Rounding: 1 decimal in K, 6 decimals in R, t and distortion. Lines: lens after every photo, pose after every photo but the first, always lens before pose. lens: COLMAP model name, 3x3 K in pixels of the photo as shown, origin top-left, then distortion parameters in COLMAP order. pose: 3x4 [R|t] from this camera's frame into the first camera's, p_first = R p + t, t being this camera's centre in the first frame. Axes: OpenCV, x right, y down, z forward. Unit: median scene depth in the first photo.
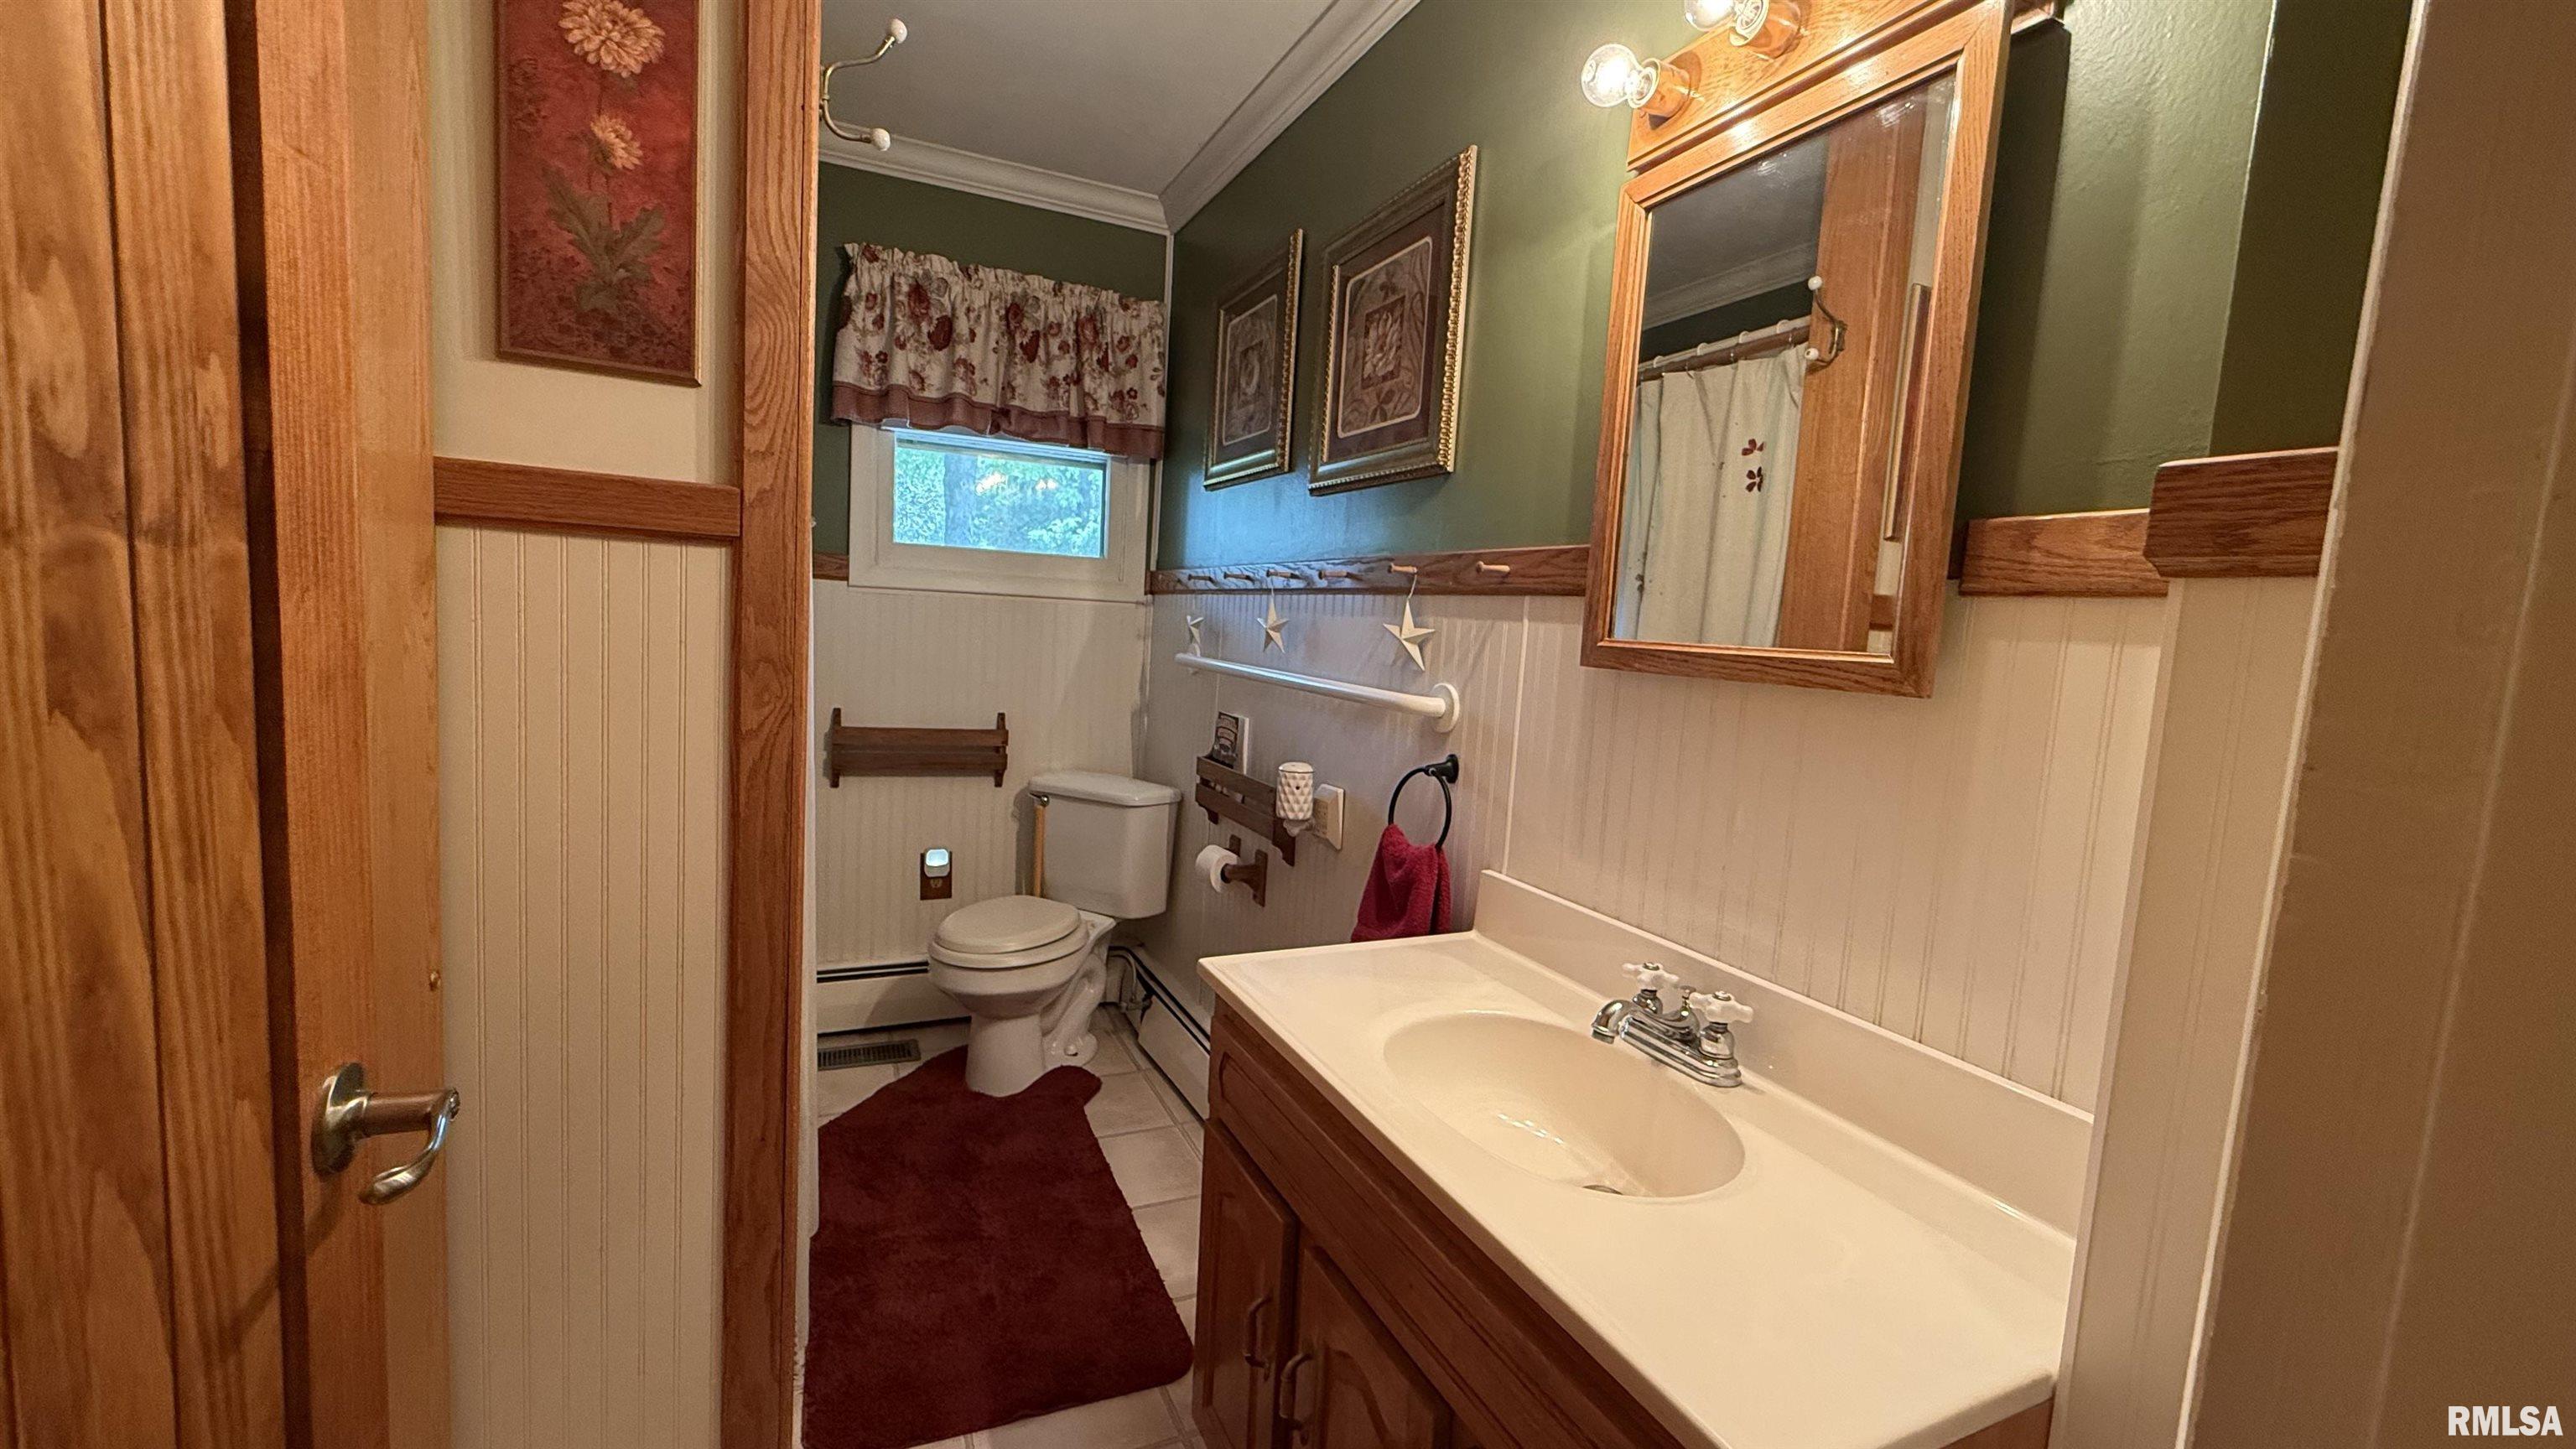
lens RADIAL K [[1022.9, 0, 1278.0], [0, 1022.9, 724.9], [0, 0, 1]] dist [0.000182, -0.000124]
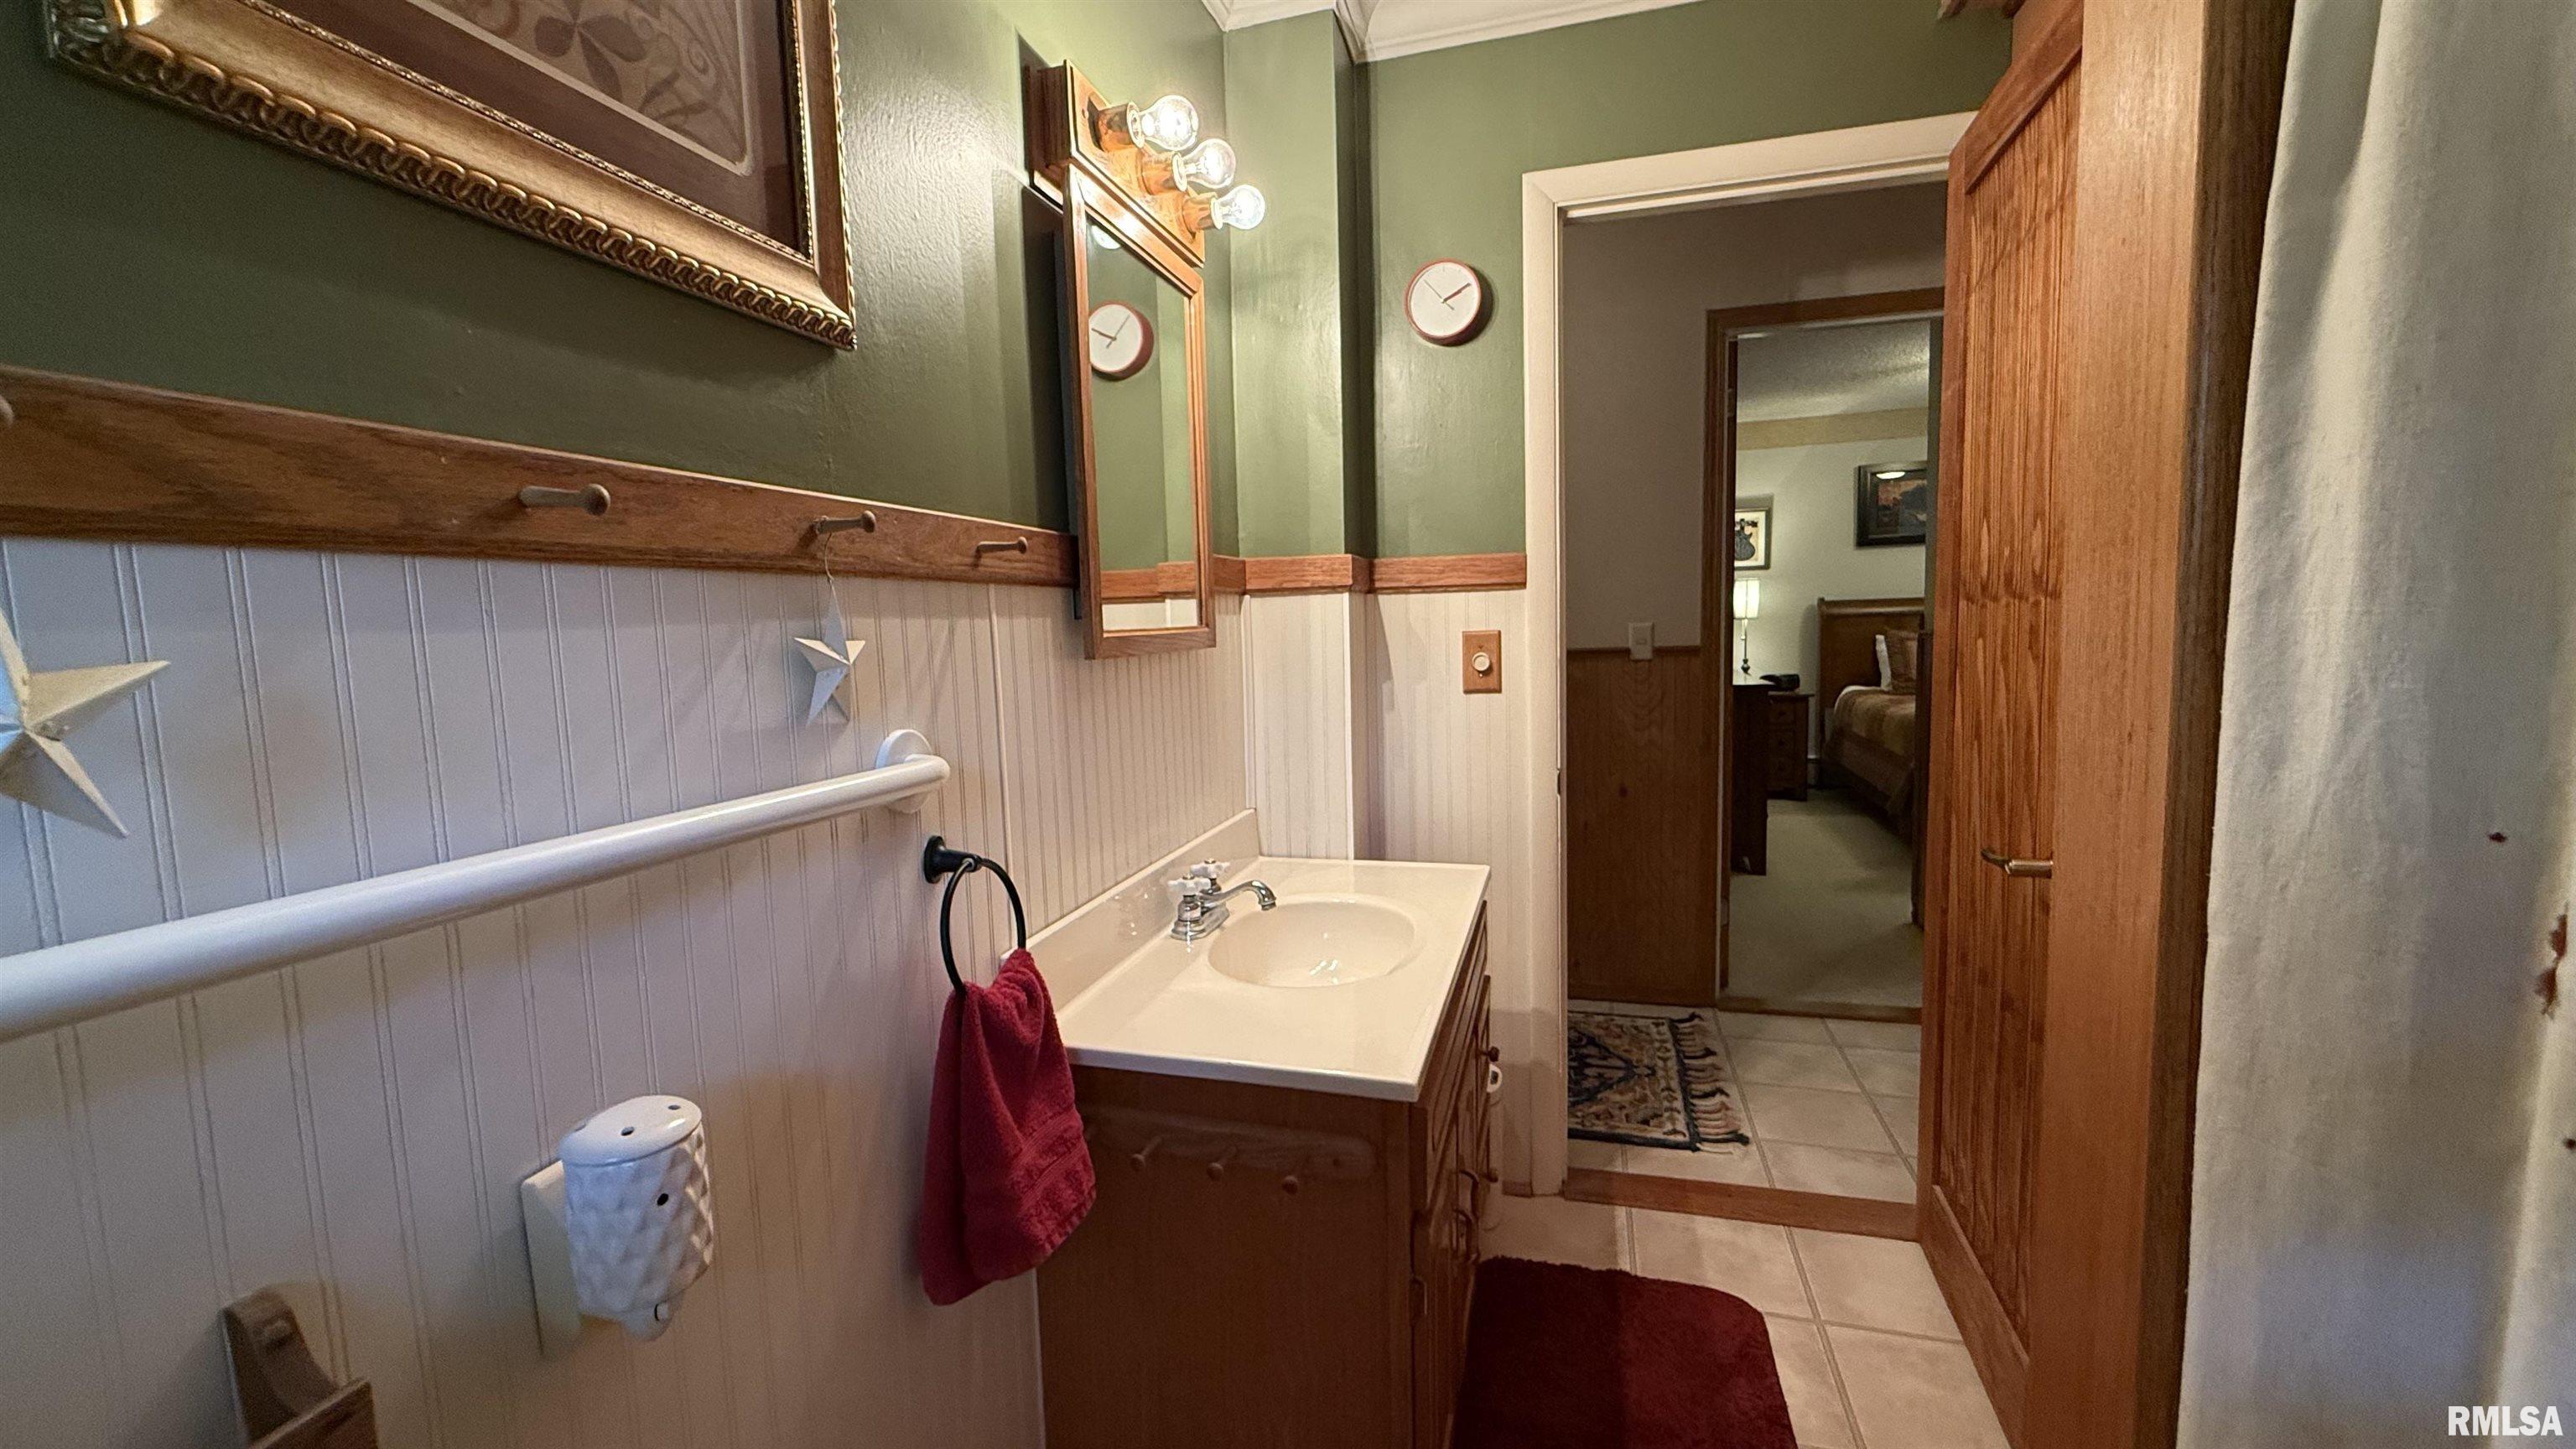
lens RADIAL K [[1022.9, 0, 1278.0], [0, 1022.9, 724.9], [0, 0, 1]] dist [0.000182, -0.000124]
pose [[-0.755390, -0.103967, 0.646975, -0.380912], [0.051765, 0.974779, 0.217084, -0.160507], [-0.653227, 0.197474, -0.730957, 1.297901]]
